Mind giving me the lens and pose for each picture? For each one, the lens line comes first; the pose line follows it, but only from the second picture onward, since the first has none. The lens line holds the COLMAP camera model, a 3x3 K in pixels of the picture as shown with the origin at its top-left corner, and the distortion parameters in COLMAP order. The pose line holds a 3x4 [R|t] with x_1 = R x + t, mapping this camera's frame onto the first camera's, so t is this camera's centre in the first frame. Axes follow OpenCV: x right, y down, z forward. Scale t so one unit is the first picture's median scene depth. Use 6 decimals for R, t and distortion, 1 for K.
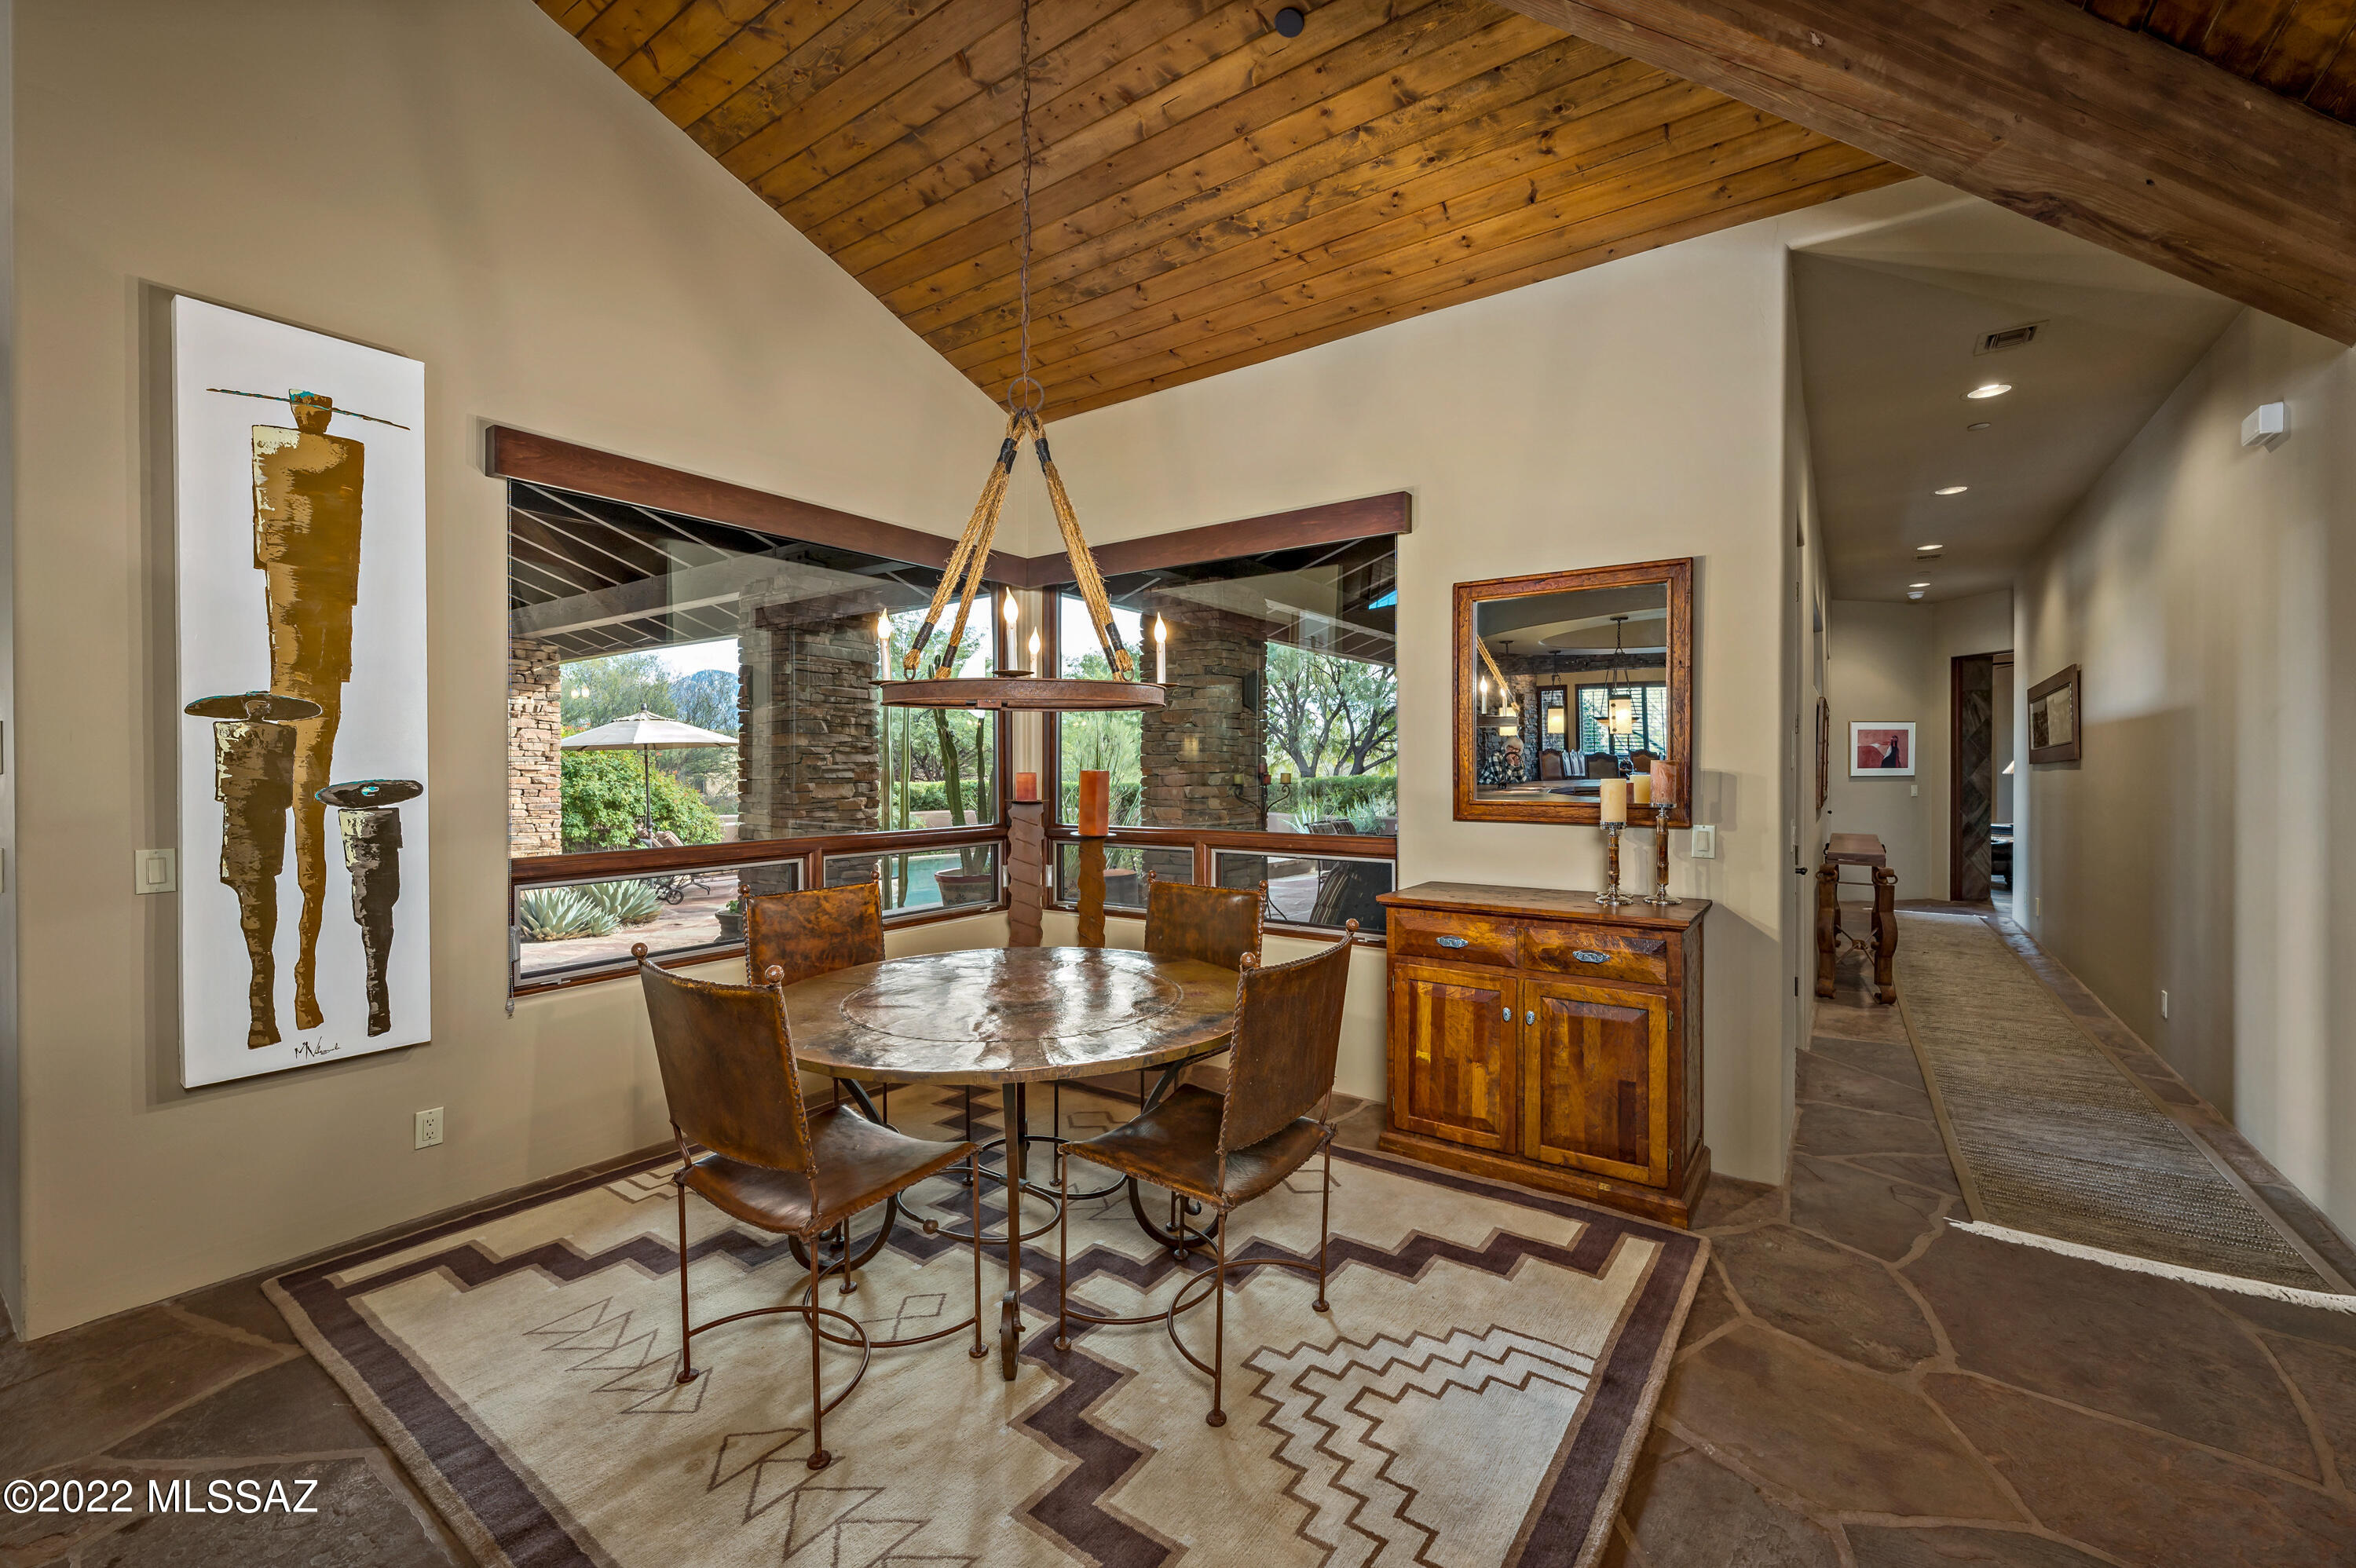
lens RADIAL K [[953.9, 0, 1176.6], [0, 953.9, 756.1], [0, 0, 1]] dist [0.002284, -0.000320]
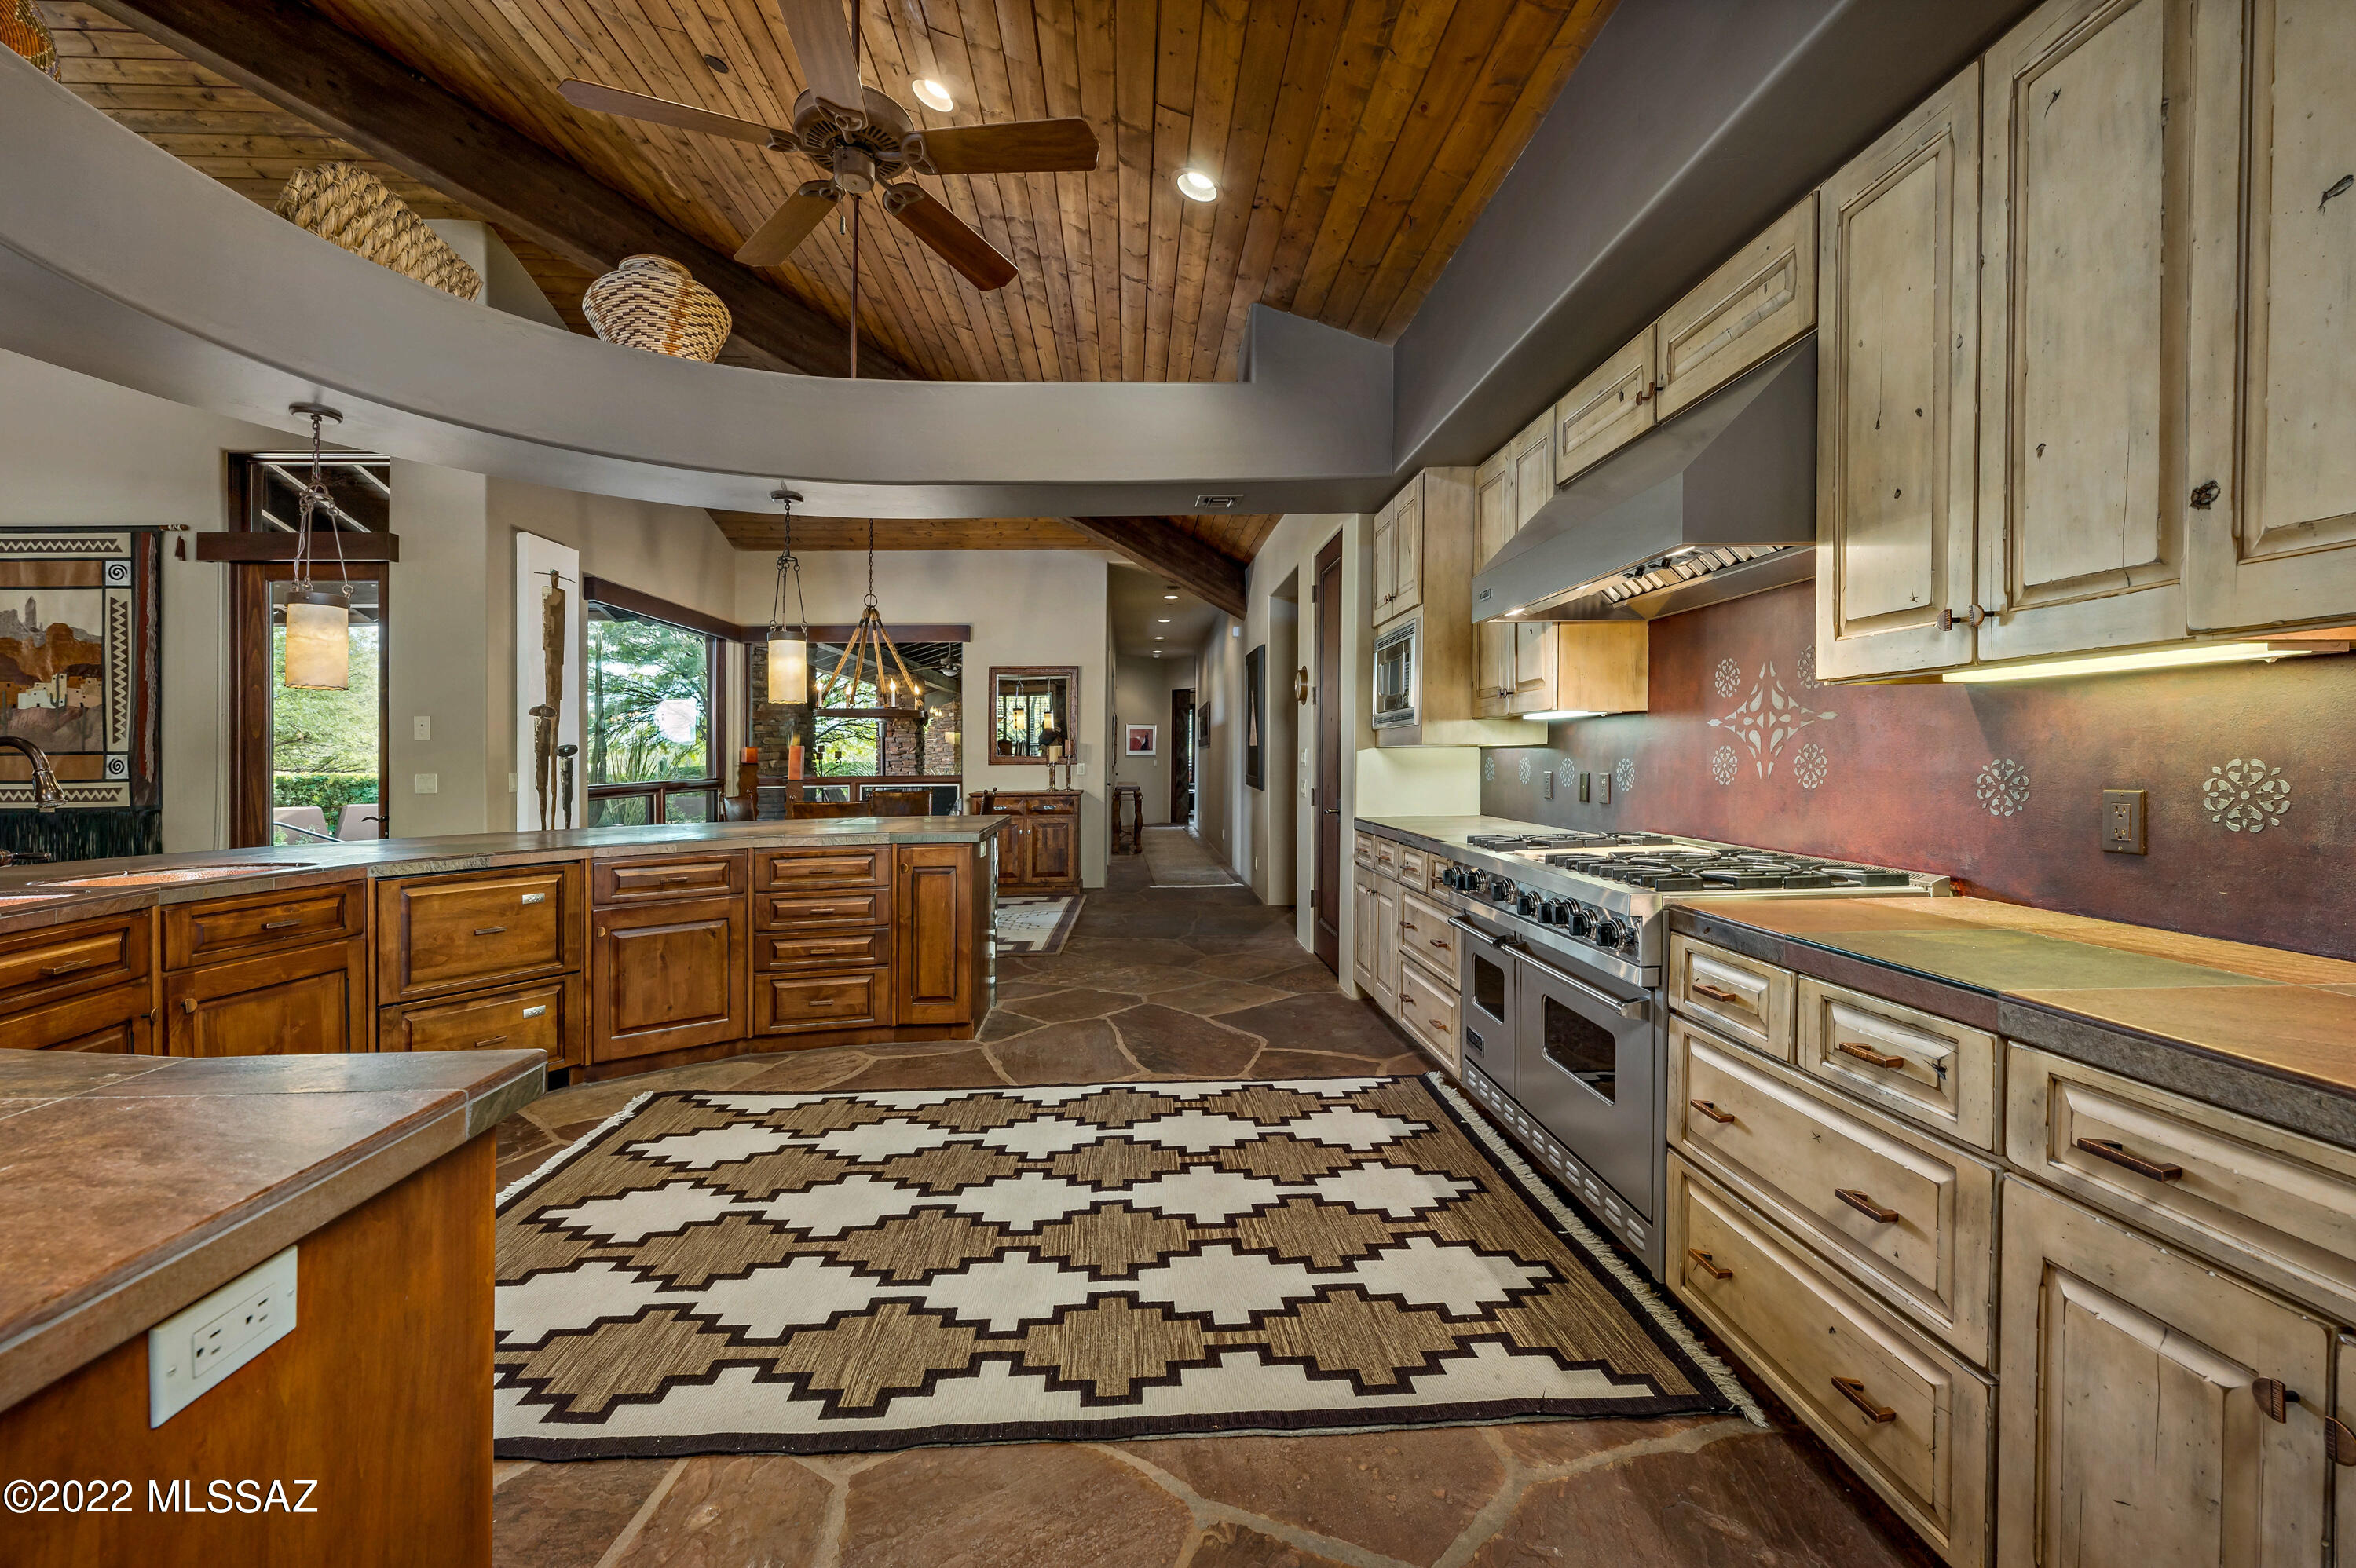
lens RADIAL K [[953.9, 0, 1165.3], [0, 953.9, 766.7], [0, 0, 1]] dist [0.002284, -0.000320]
pose [[0.795090, -0.011379, 0.606384, -1.038972], [0.001190, 0.999851, 0.017201, 0.038510], [-0.606490, -0.012955, 0.794986, -1.507213]]
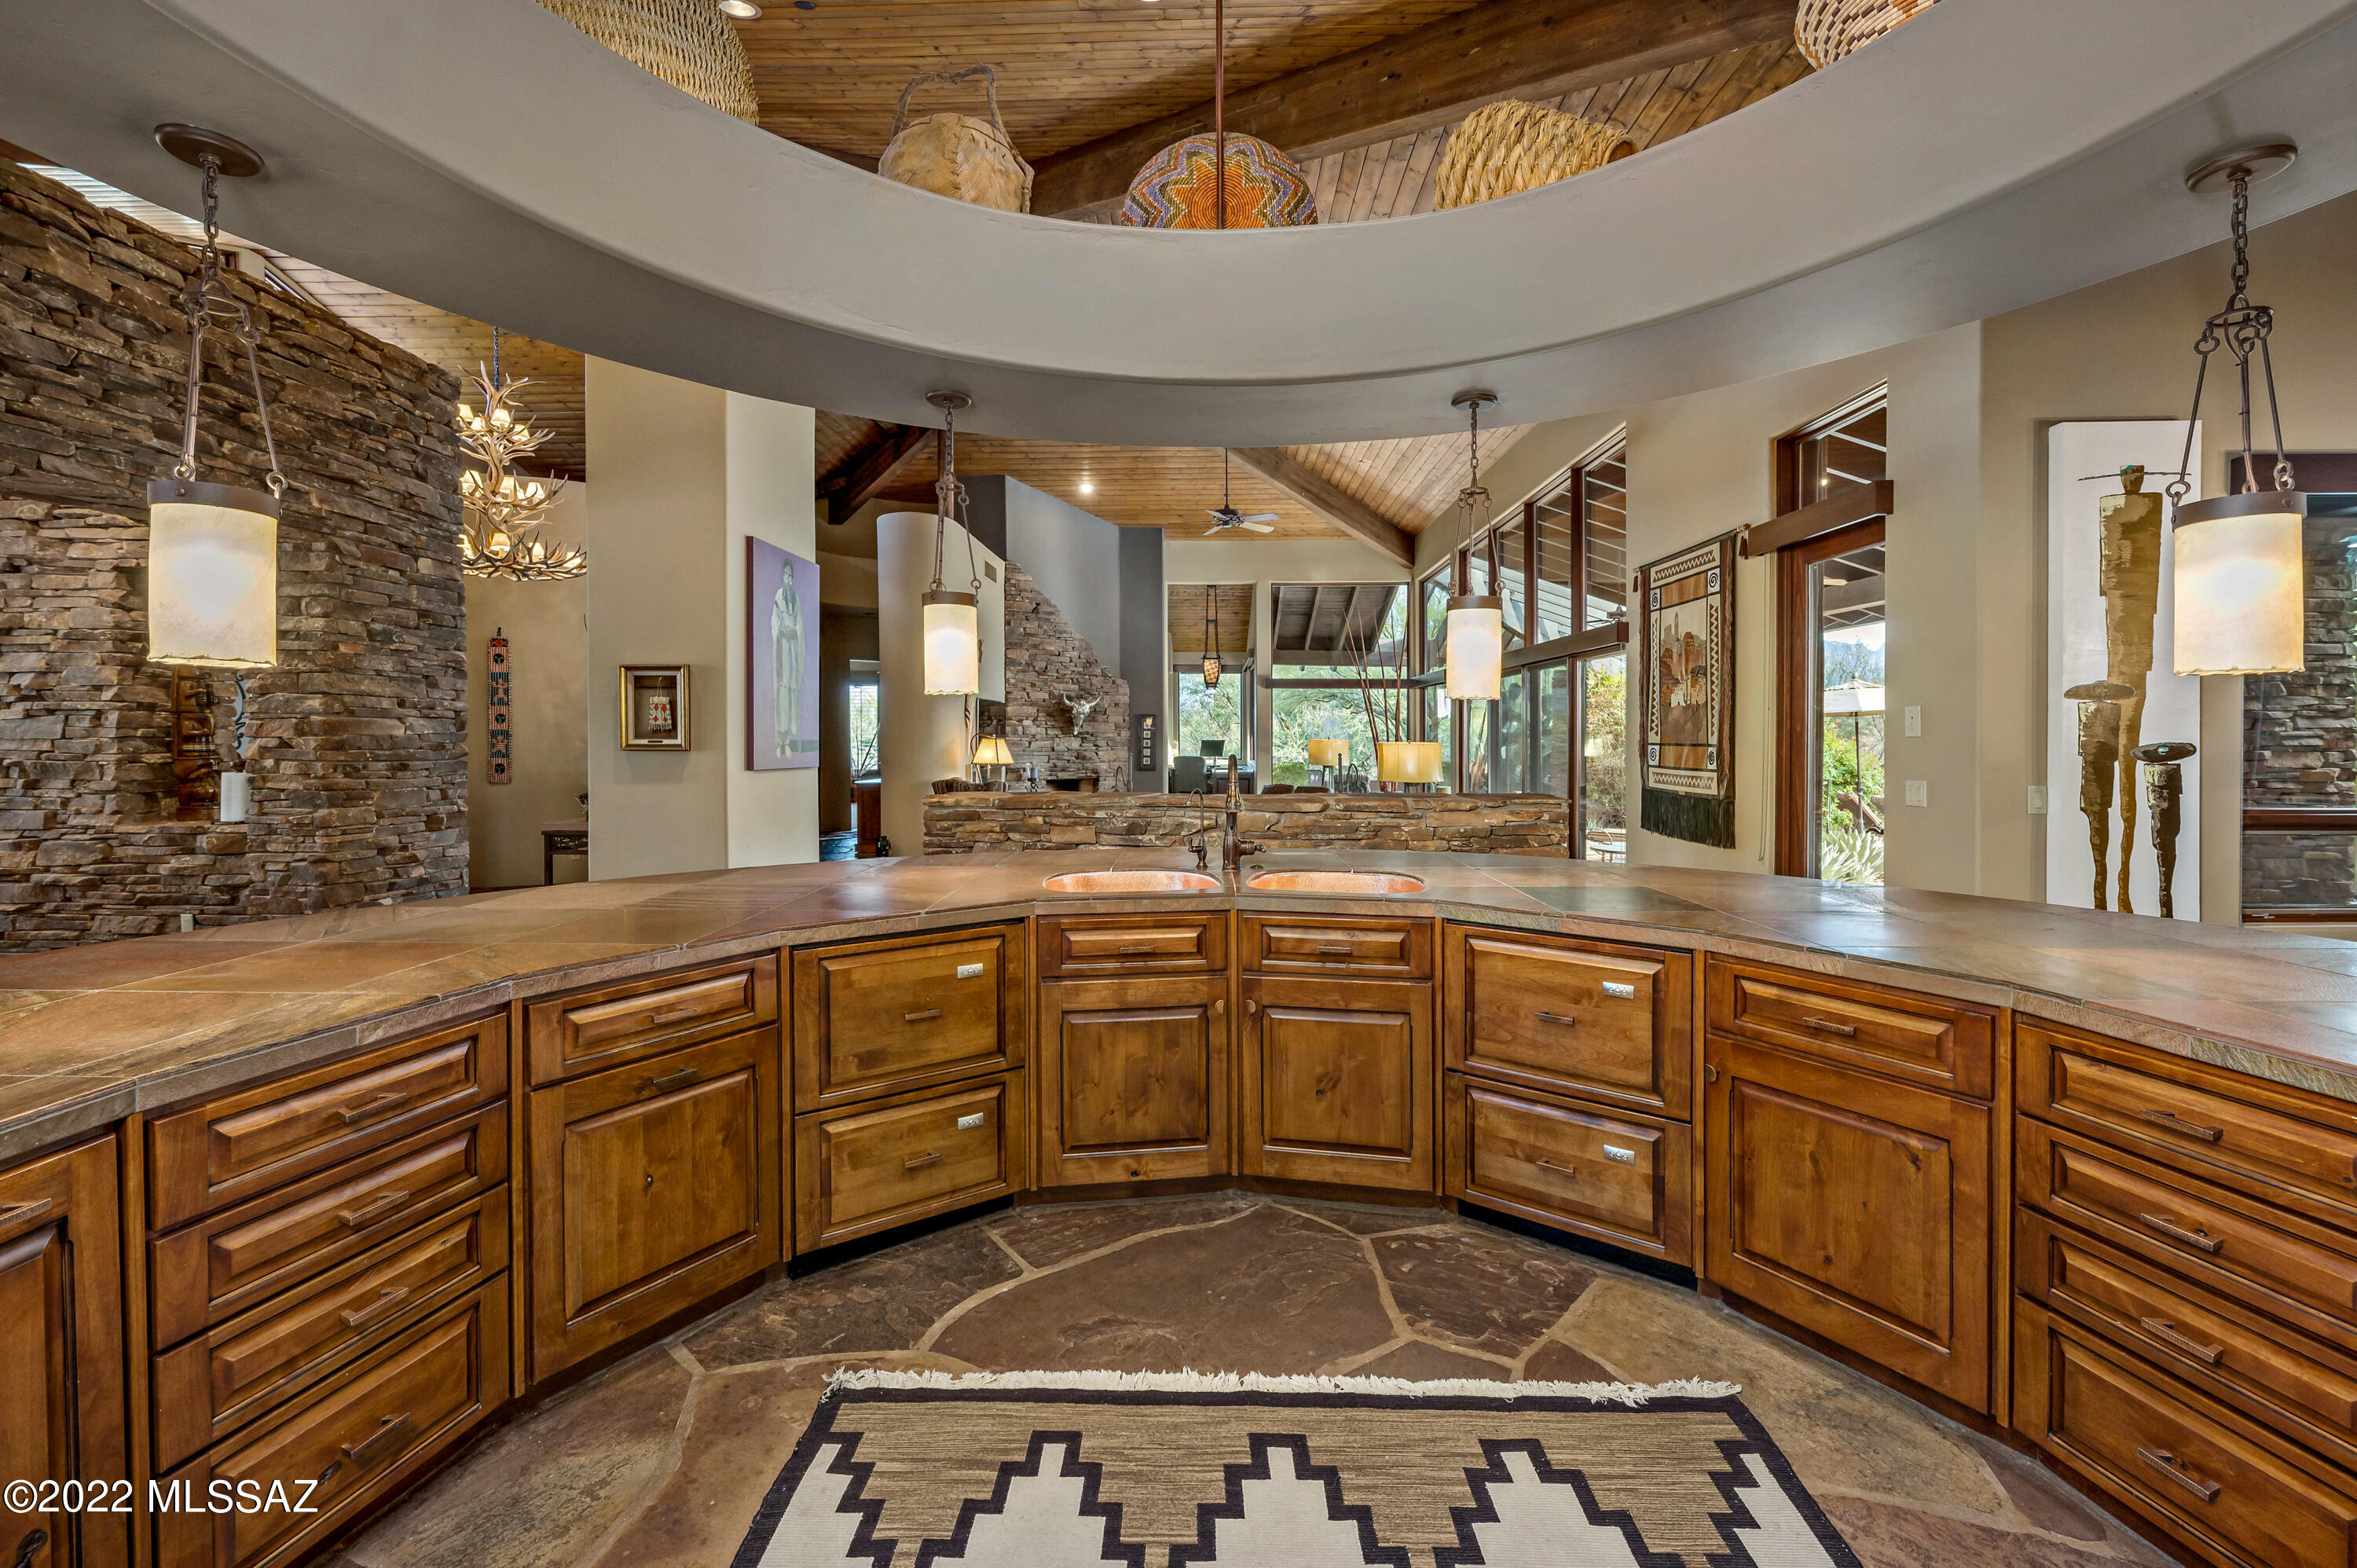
lens RADIAL K [[954.3, 0, 1197.4], [0, 954.3, 728.2], [0, 0, 1]] dist [0.002284, -0.000320]
pose [[0.558723, -0.001238, -0.829353, -0.468673], [0.007152, 0.999969, 0.003326, -0.008836], [0.829323, -0.007790, 0.558715, -0.848014]]
